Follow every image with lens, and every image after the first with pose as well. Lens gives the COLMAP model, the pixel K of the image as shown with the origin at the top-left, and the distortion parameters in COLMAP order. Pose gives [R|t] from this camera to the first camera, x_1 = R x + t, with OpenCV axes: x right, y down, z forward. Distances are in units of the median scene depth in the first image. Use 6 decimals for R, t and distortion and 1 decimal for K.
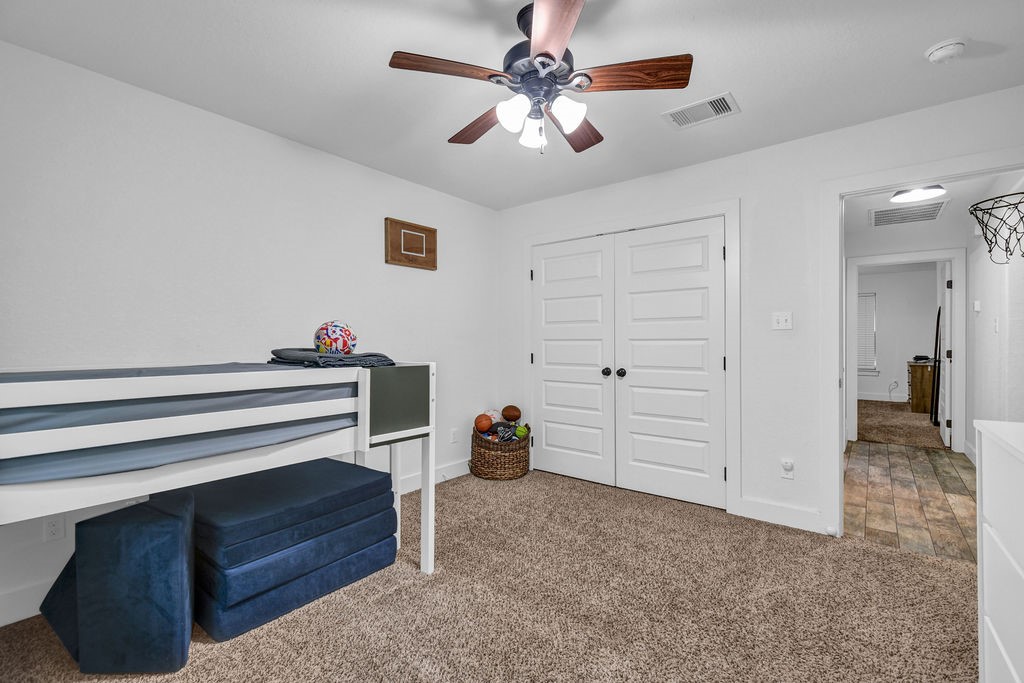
lens RADIAL K [[451.3, 0, 513.4], [0, 451.3, 341.1], [0, 0, 1]] dist [0.002532, -0.000909]
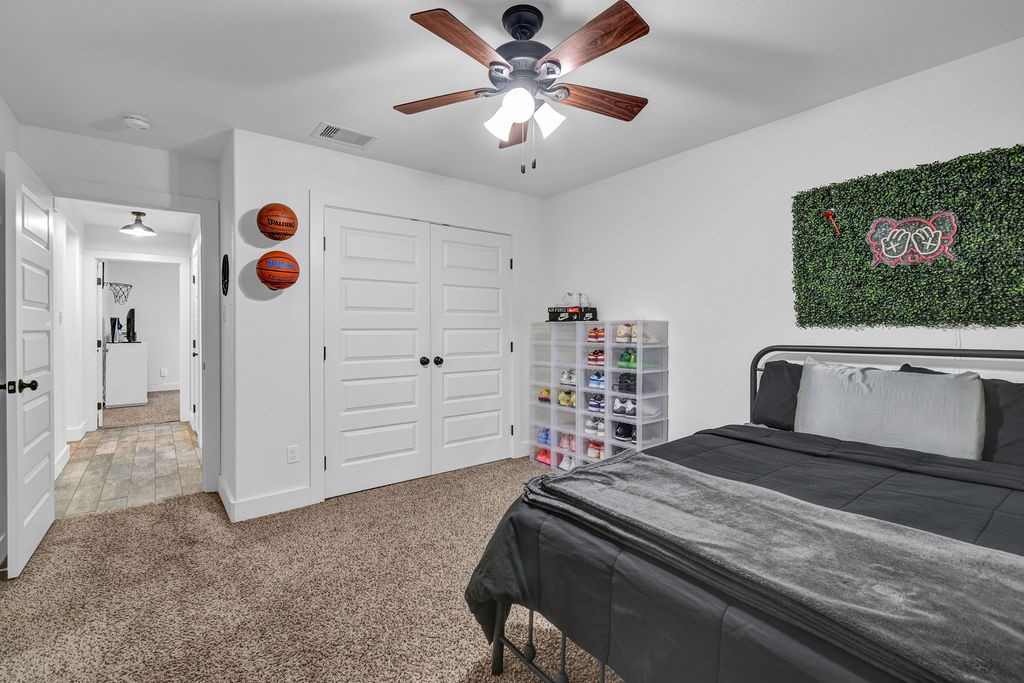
lens RADIAL K [[451.3, 0, 534.1], [0, 451.3, 328.2], [0, 0, 1]] dist [0.002532, -0.000909]
pose [[0.257396, 0.004580, 0.966295, -0.685262], [0.006708, 0.999956, -0.006527, 0.003687], [-0.966283, 0.008161, 0.257354, 0.514230]]
